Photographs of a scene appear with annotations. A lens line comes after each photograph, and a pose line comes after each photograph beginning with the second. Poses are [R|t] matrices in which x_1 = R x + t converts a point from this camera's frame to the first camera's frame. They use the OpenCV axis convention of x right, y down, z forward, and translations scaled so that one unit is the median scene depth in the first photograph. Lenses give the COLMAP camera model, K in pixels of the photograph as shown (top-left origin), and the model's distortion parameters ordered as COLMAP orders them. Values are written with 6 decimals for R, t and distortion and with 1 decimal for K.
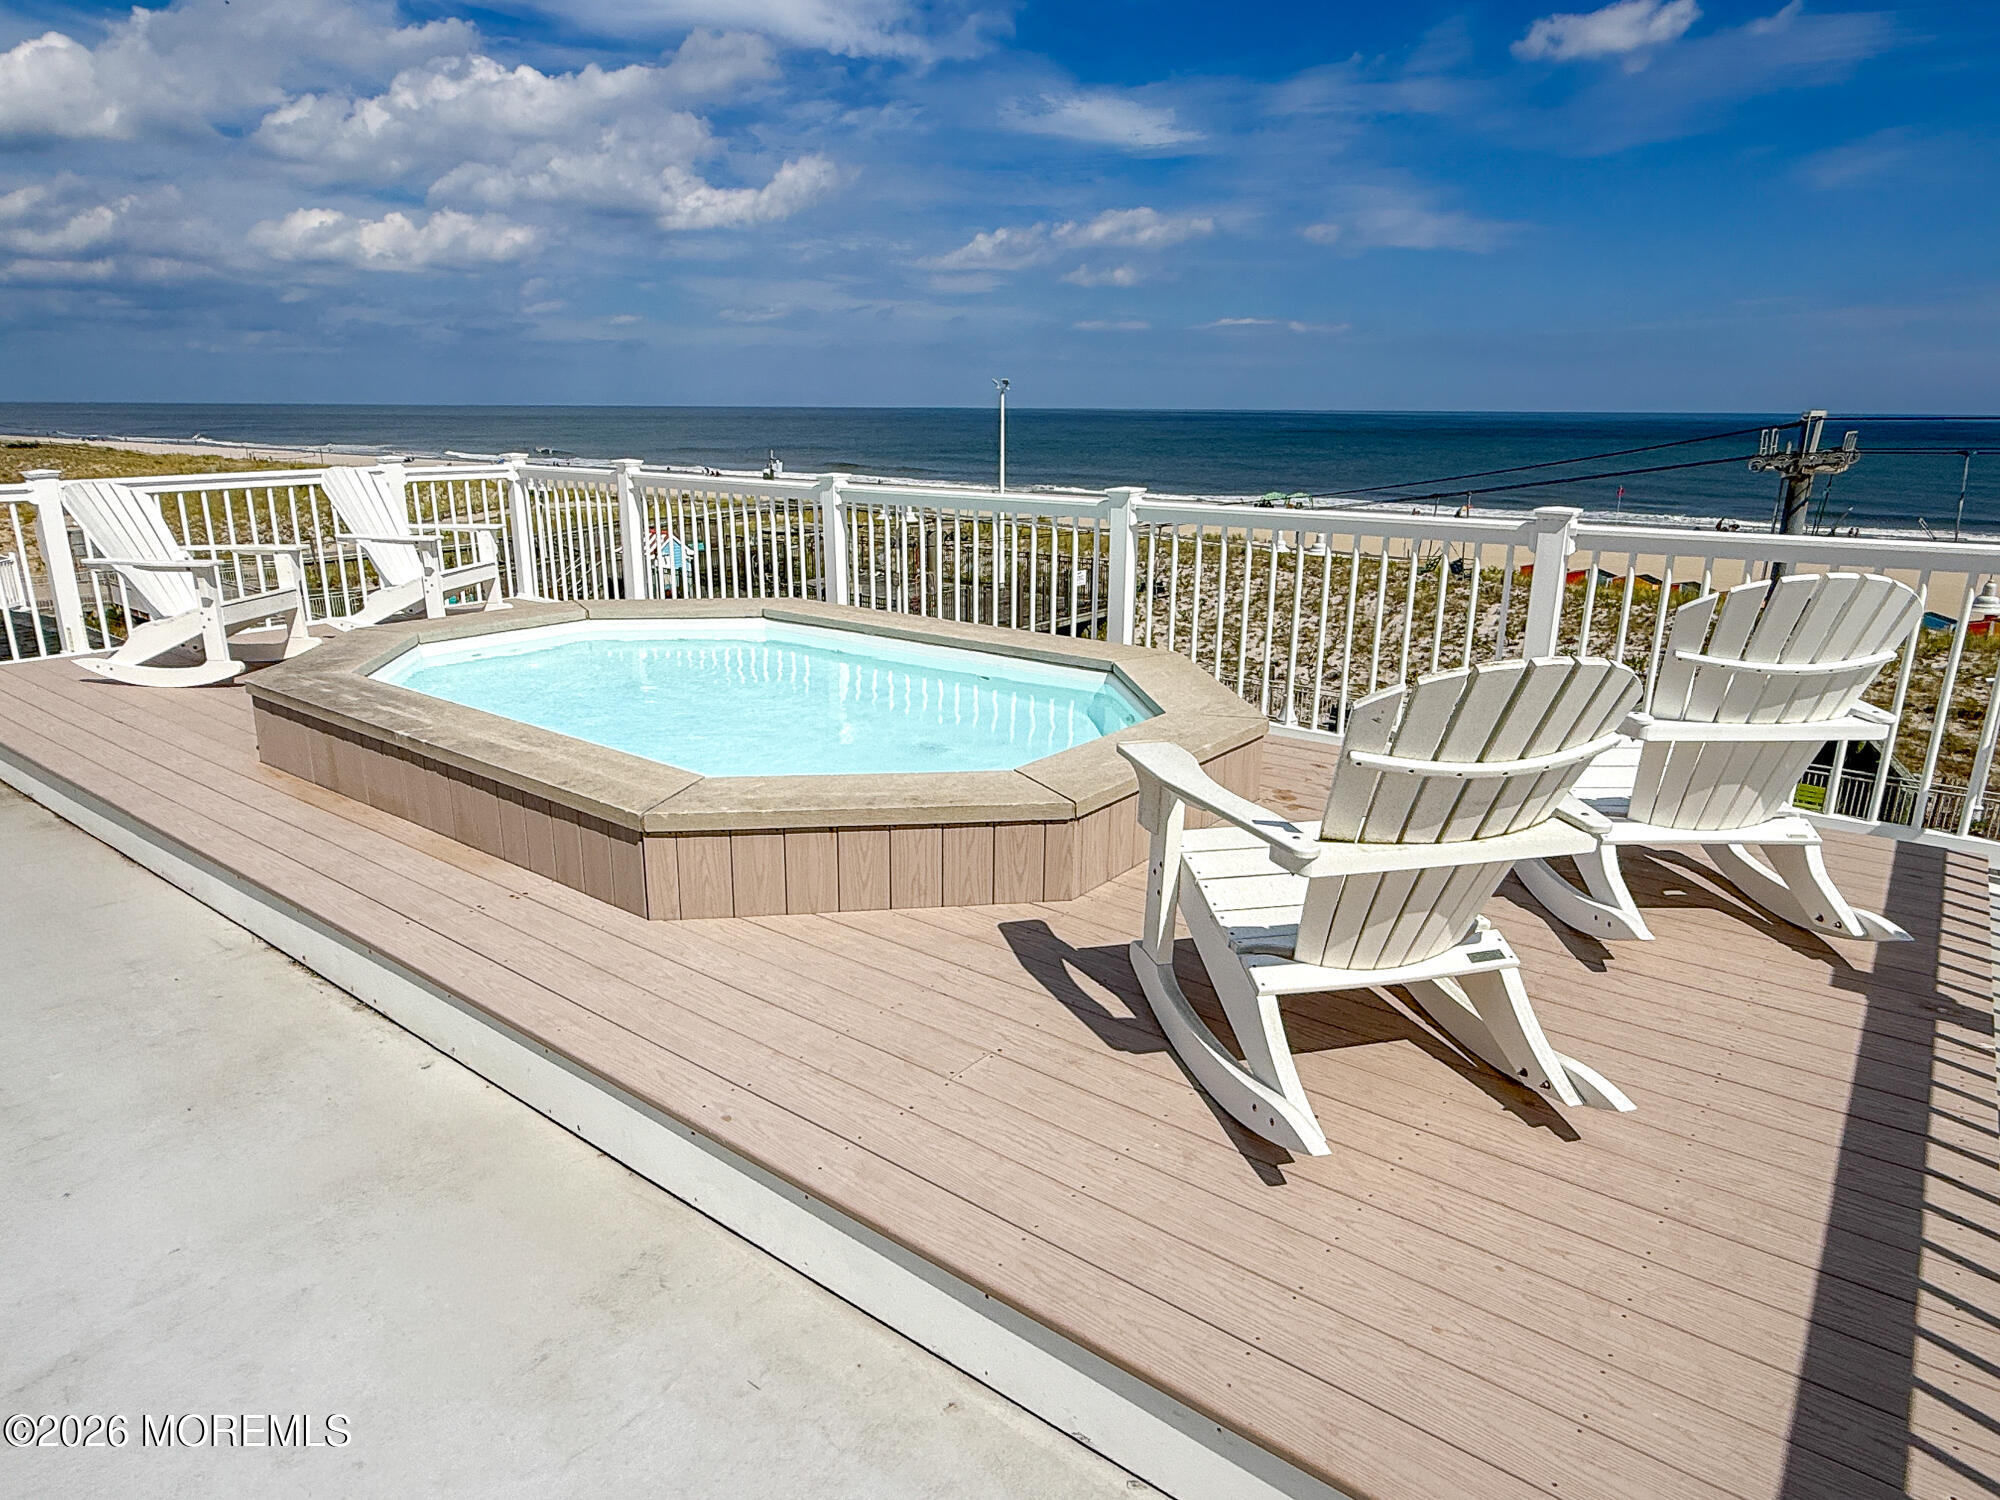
lens RADIAL K [[1195.2, 0, 1000.4], [0, 1195.2, 699.2], [0, 0, 1]] dist [-0.017901, 0.002731]
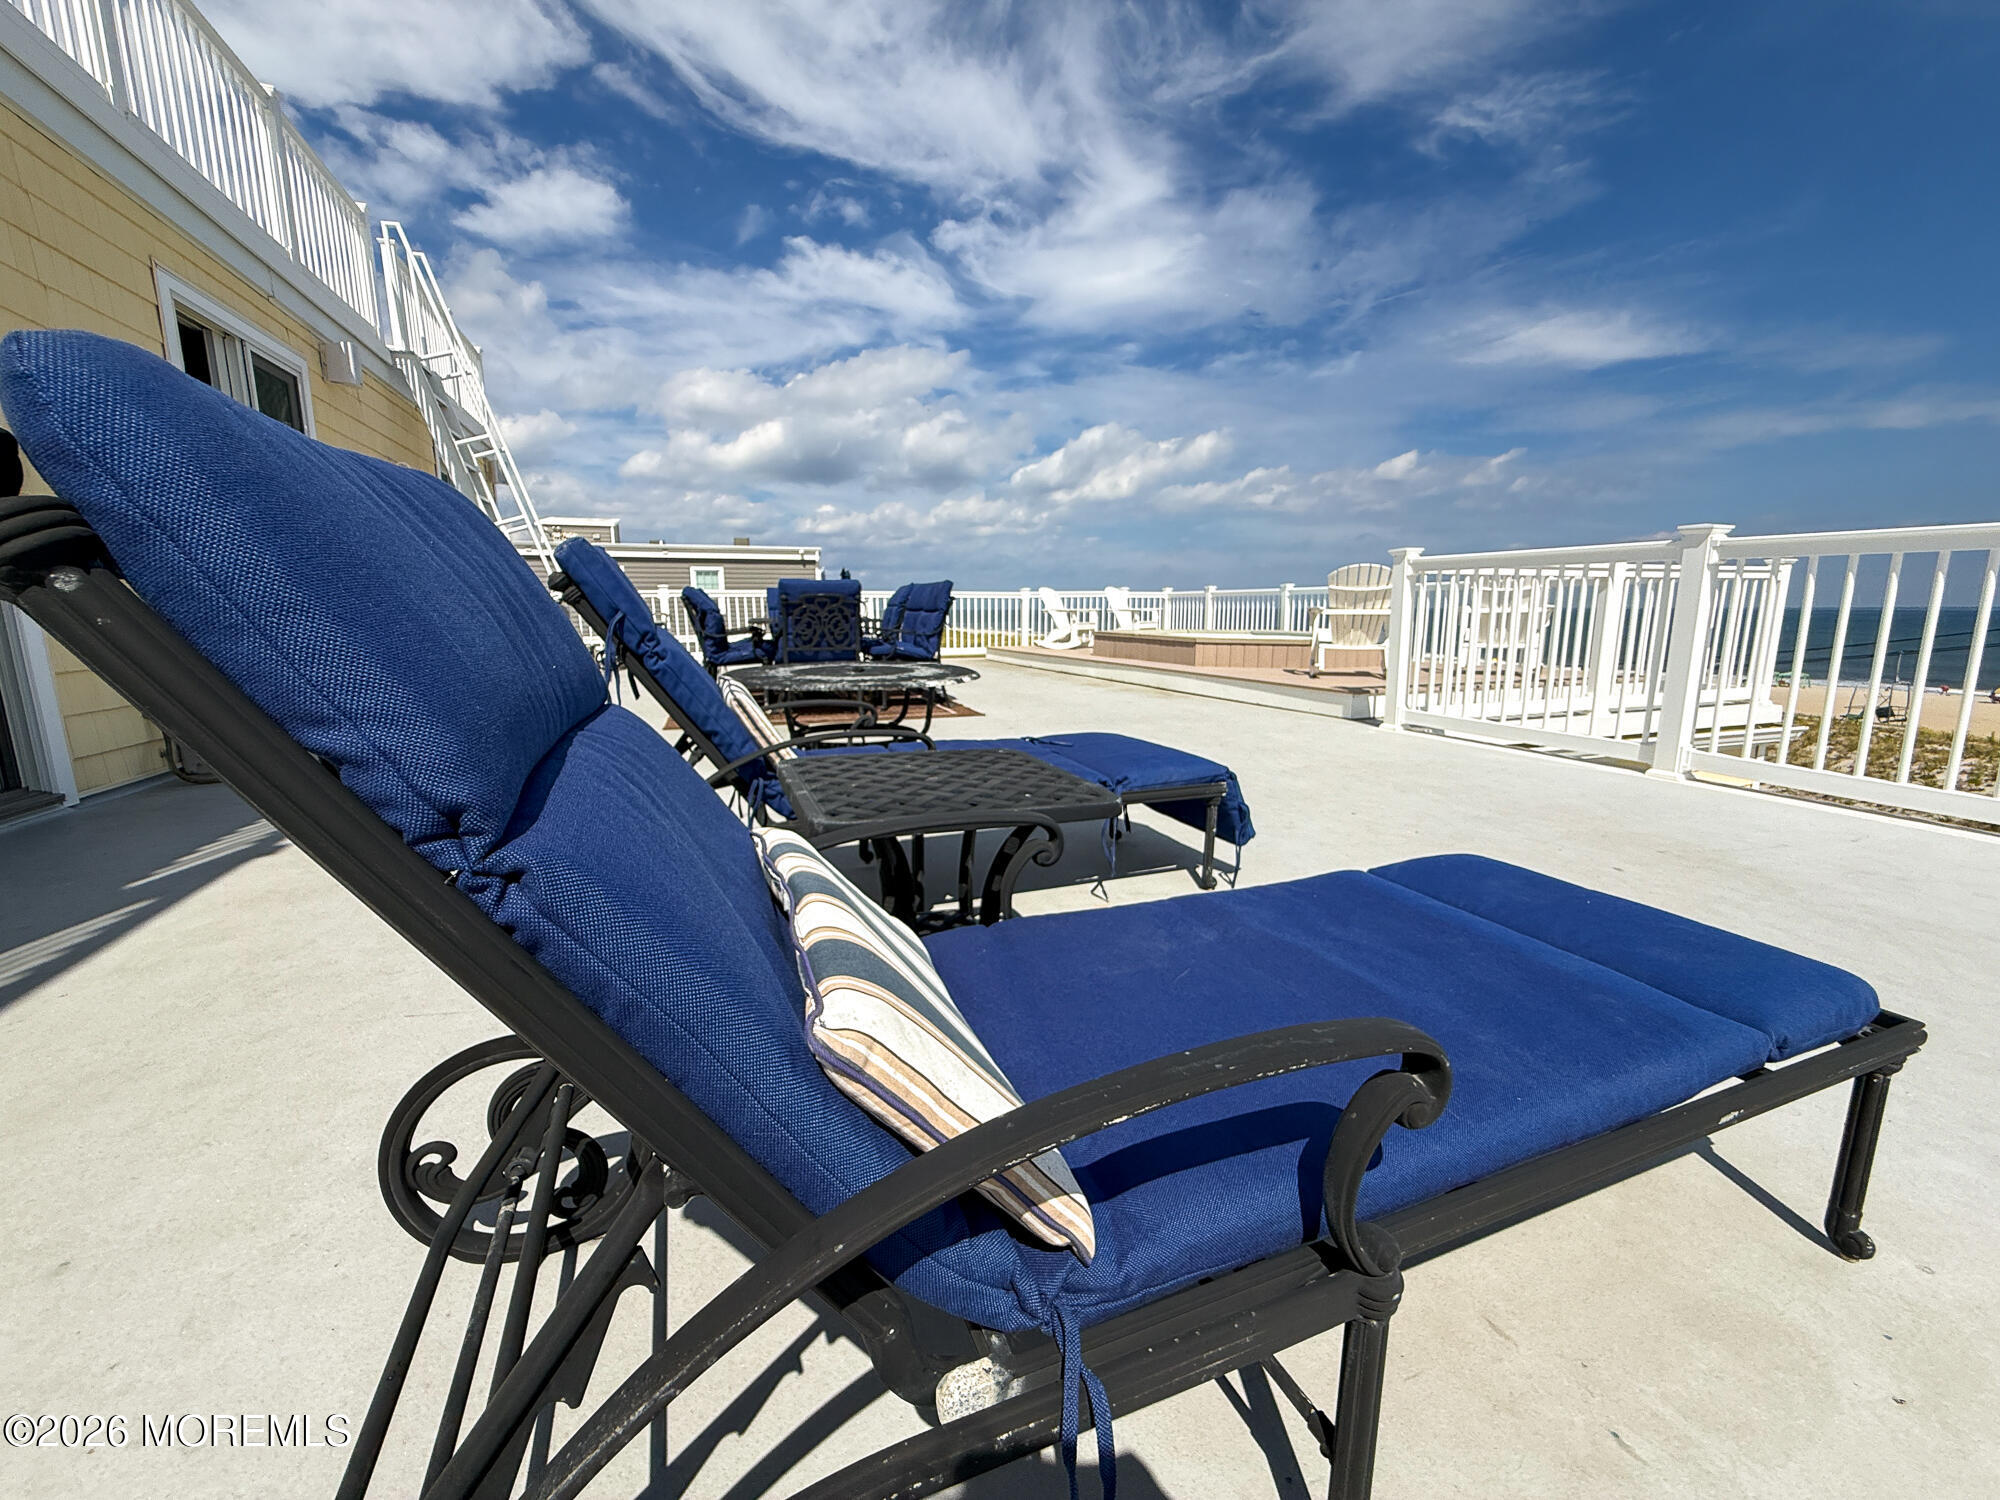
lens RADIAL K [[799.9, 0, 1008.1], [0, 799.9, 758.2], [0, 0, 1]] dist [-0.002163, 0.000044]
pose [[0.847806, 0.083755, -0.523651, 0.294283], [-0.113658, 0.993201, -0.025159, 0.307643], [0.517983, 0.080848, 0.851561, -0.775919]]
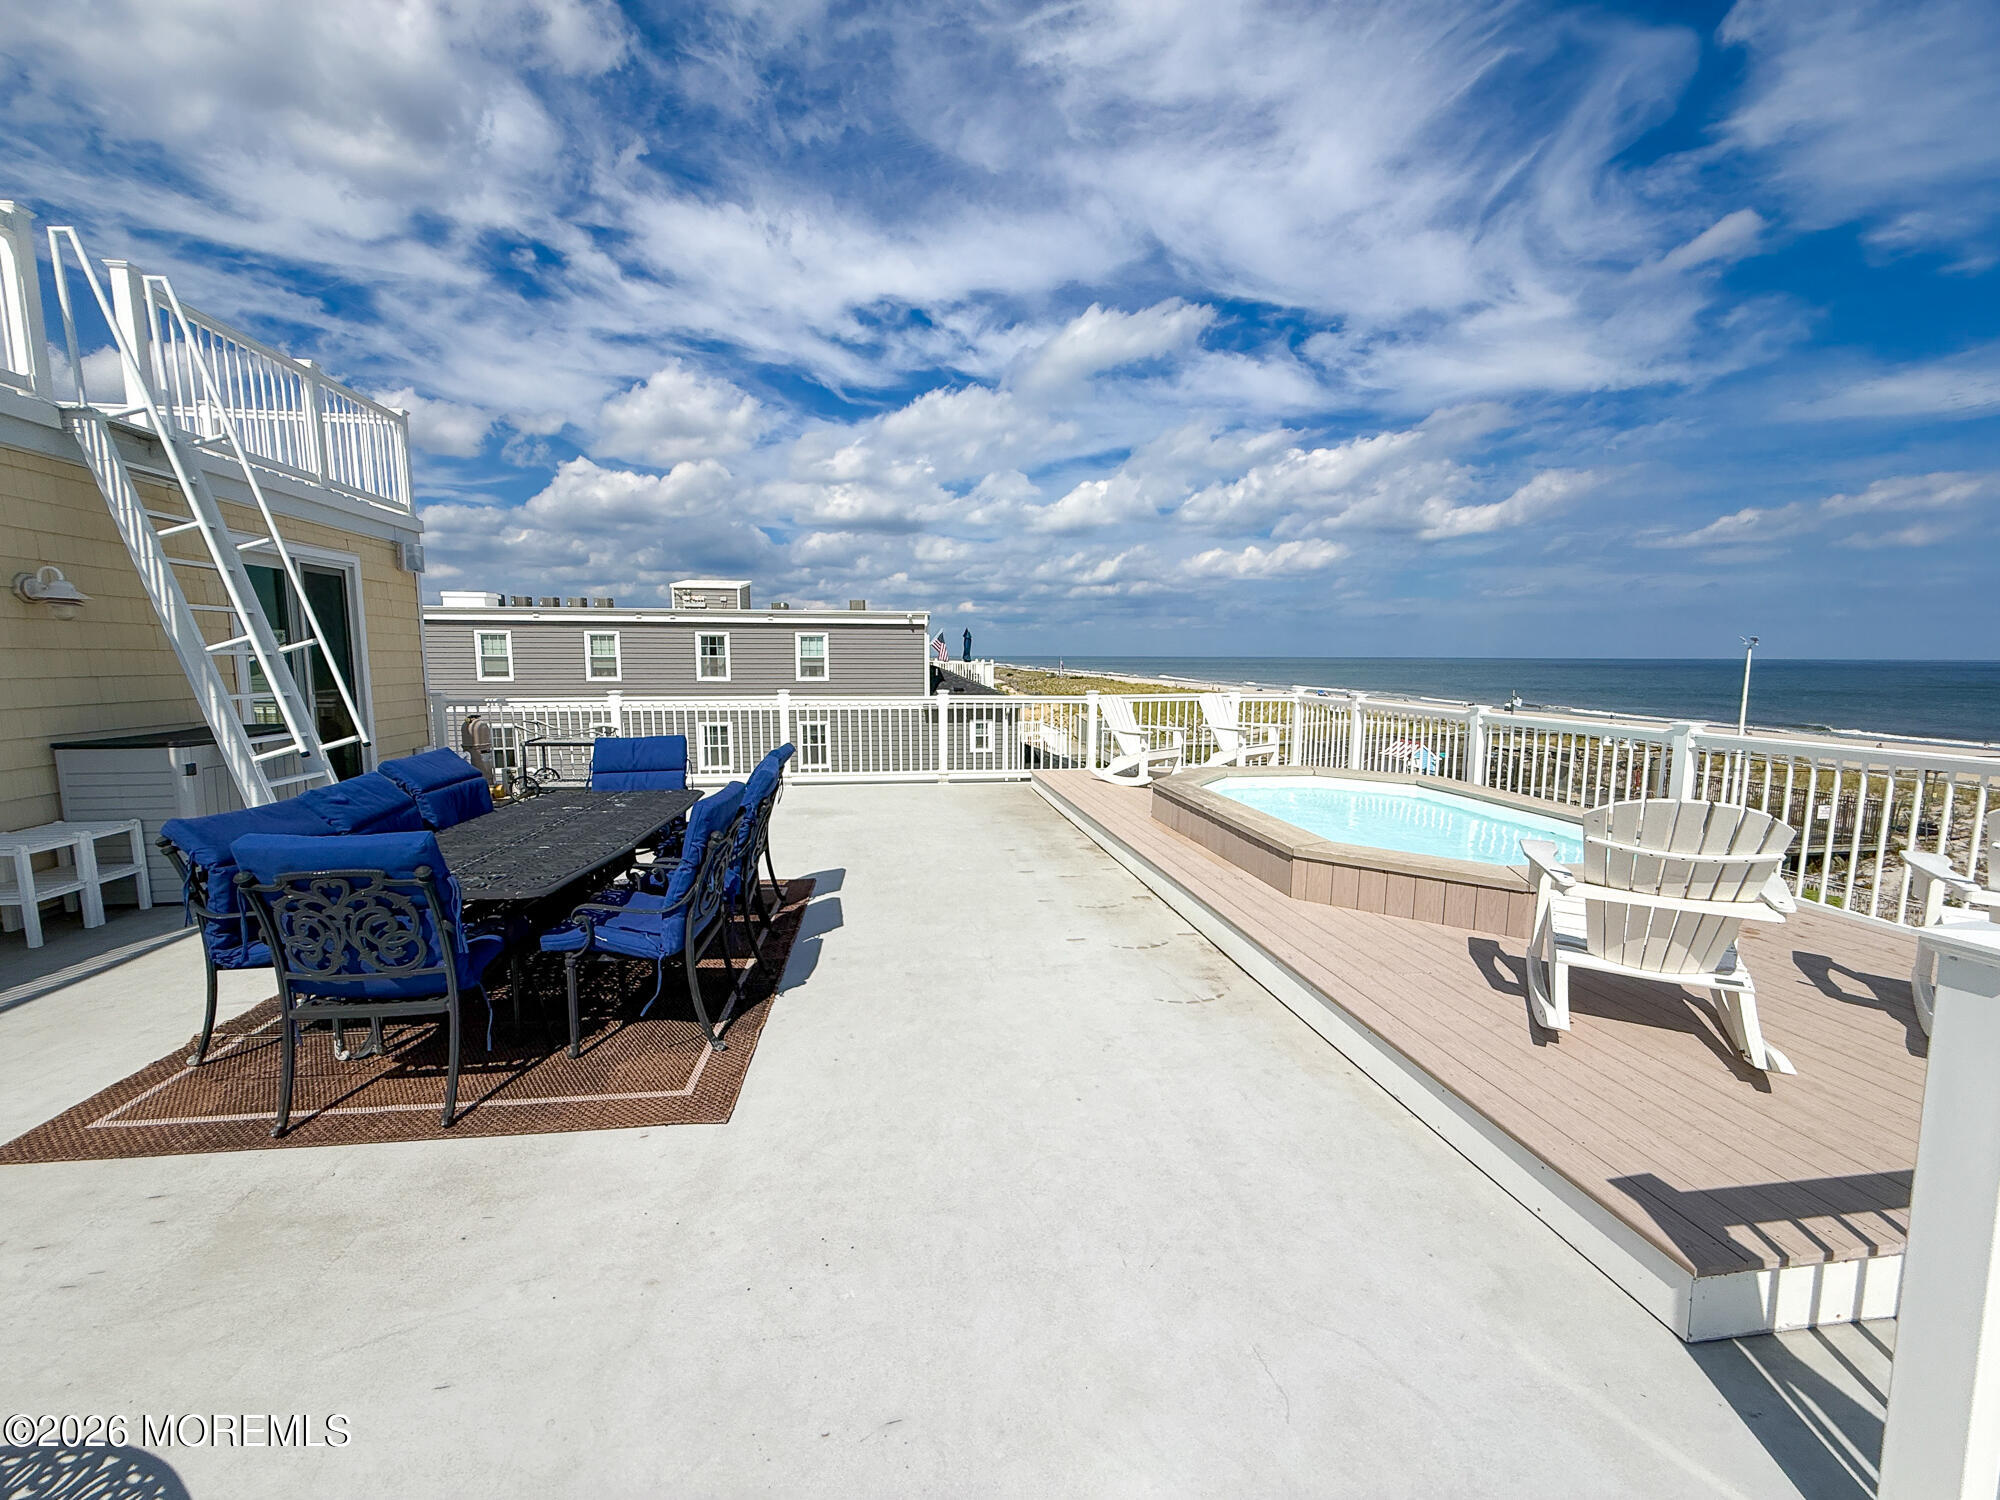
lens RADIAL K [[799.9, 0, 998.6], [0, 799.9, 746.3], [0, 0, 1]] dist [-0.002163, 0.000044]
pose [[0.715613, 0.071111, -0.694868, 0.155655], [-0.160546, 0.984916, -0.064546, 0.044612], [0.679796, 0.157748, 0.716235, -0.223090]]
